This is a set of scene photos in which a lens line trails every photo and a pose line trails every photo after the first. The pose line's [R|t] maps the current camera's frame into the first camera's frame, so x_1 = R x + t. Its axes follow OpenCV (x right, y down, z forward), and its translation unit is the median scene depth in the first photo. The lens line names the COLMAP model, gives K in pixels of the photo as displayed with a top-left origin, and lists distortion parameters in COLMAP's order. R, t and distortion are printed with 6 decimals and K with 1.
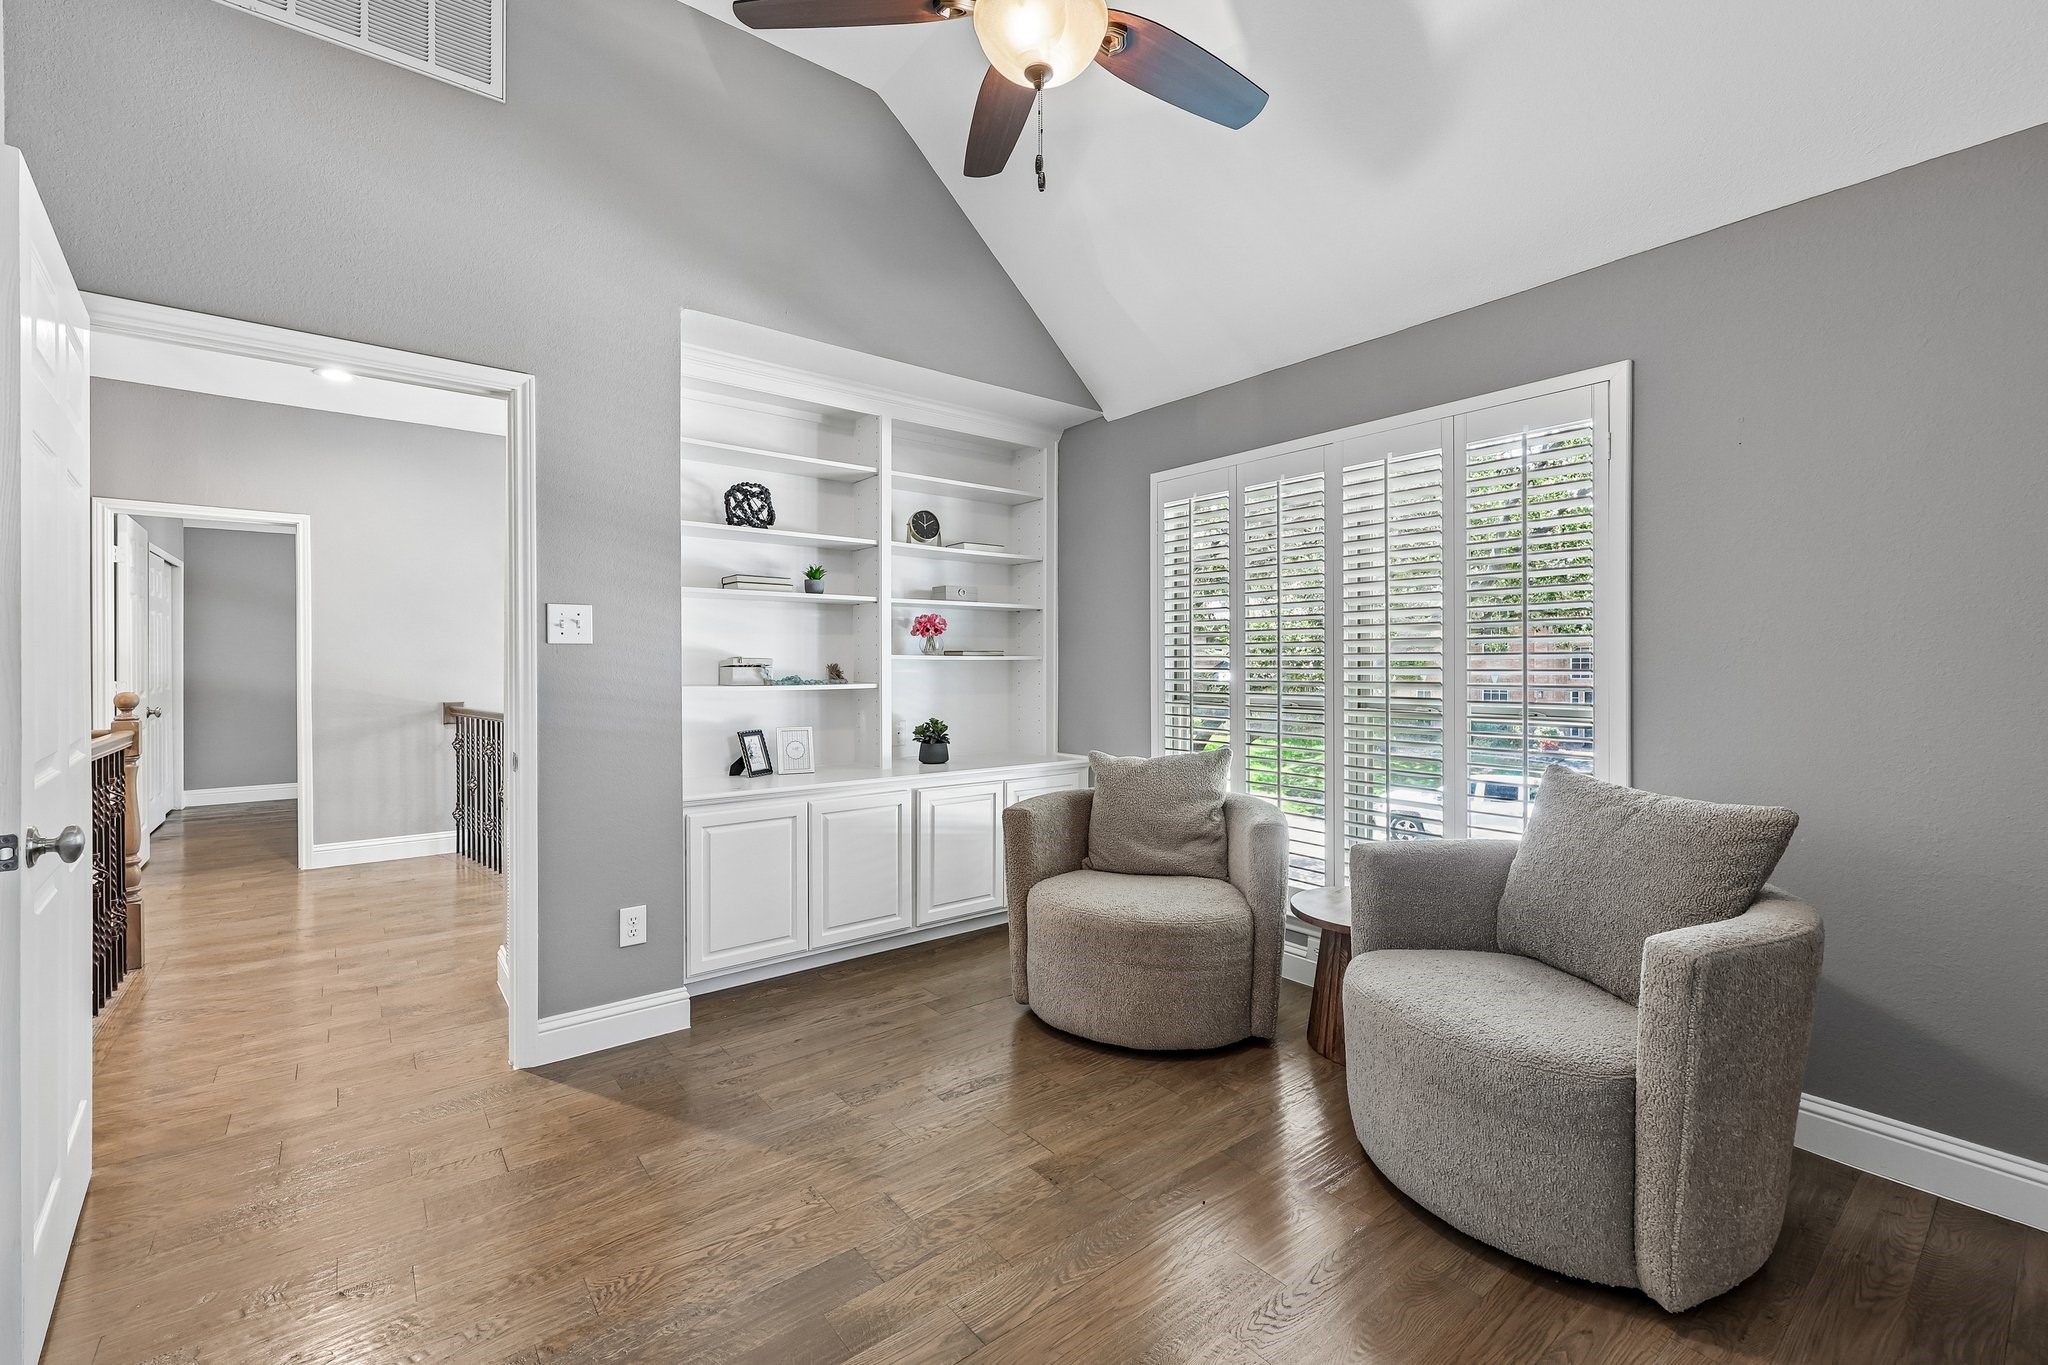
lens RADIAL K [[834.9, 0, 1024.2], [0, 834.9, 672.0], [0, 0, 1]] dist [-0.000214, -0.000060]
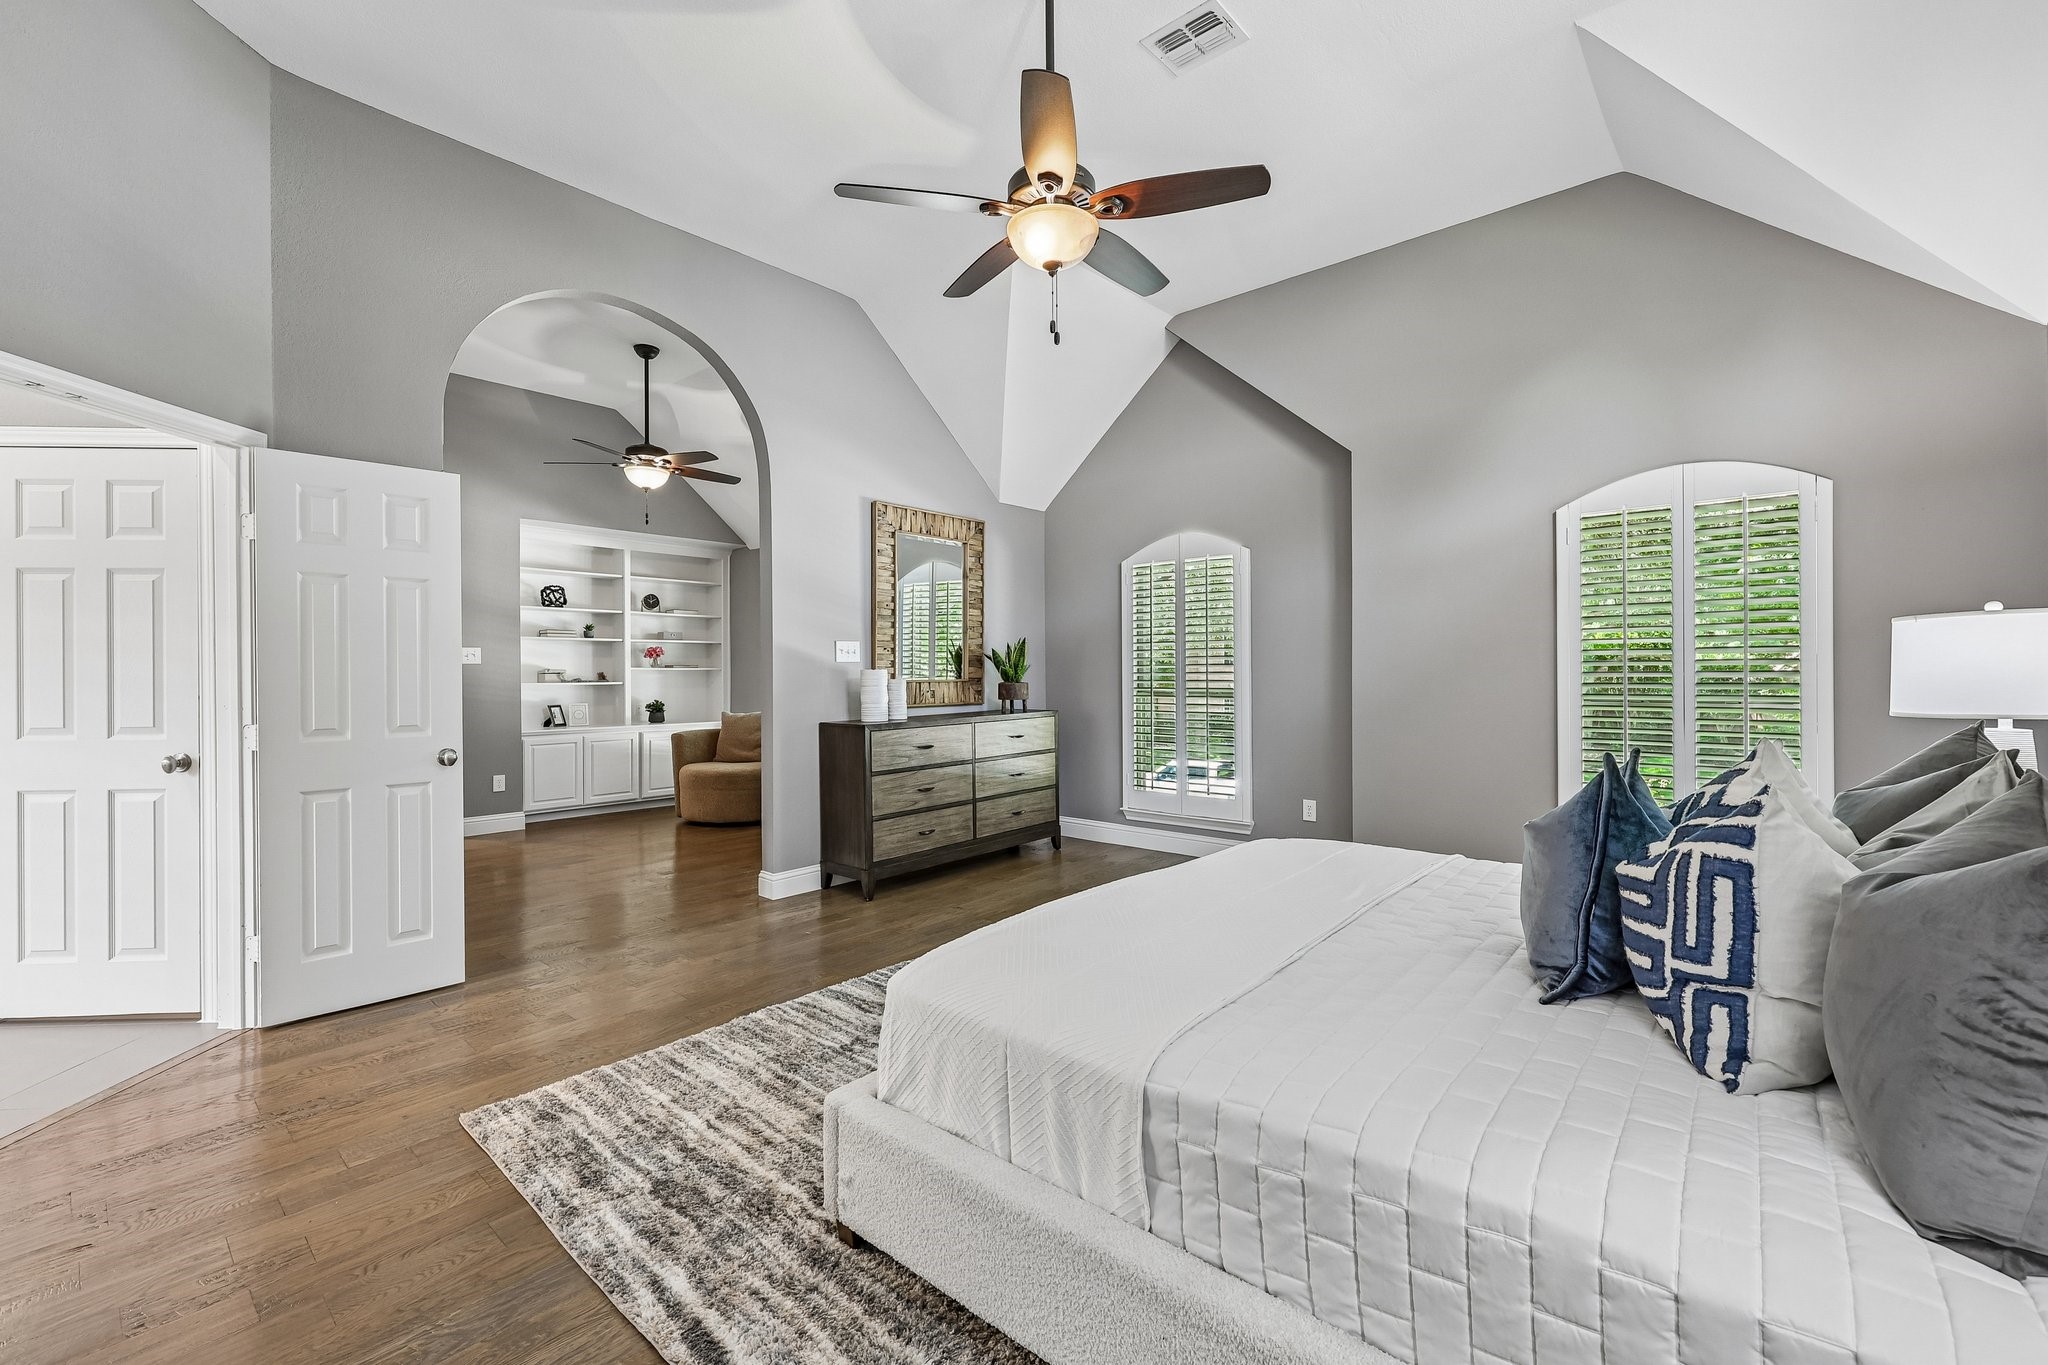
lens RADIAL K [[834.9, 0, 1020.5], [0, 834.9, 680.2], [0, 0, 1]] dist [-0.000214, -0.000060]
pose [[0.983289, -0.001430, 0.182043, 0.412894], [0.001713, 0.999998, -0.001399, 0.014511], [-0.182041, 0.001688, 0.983290, -1.194224]]
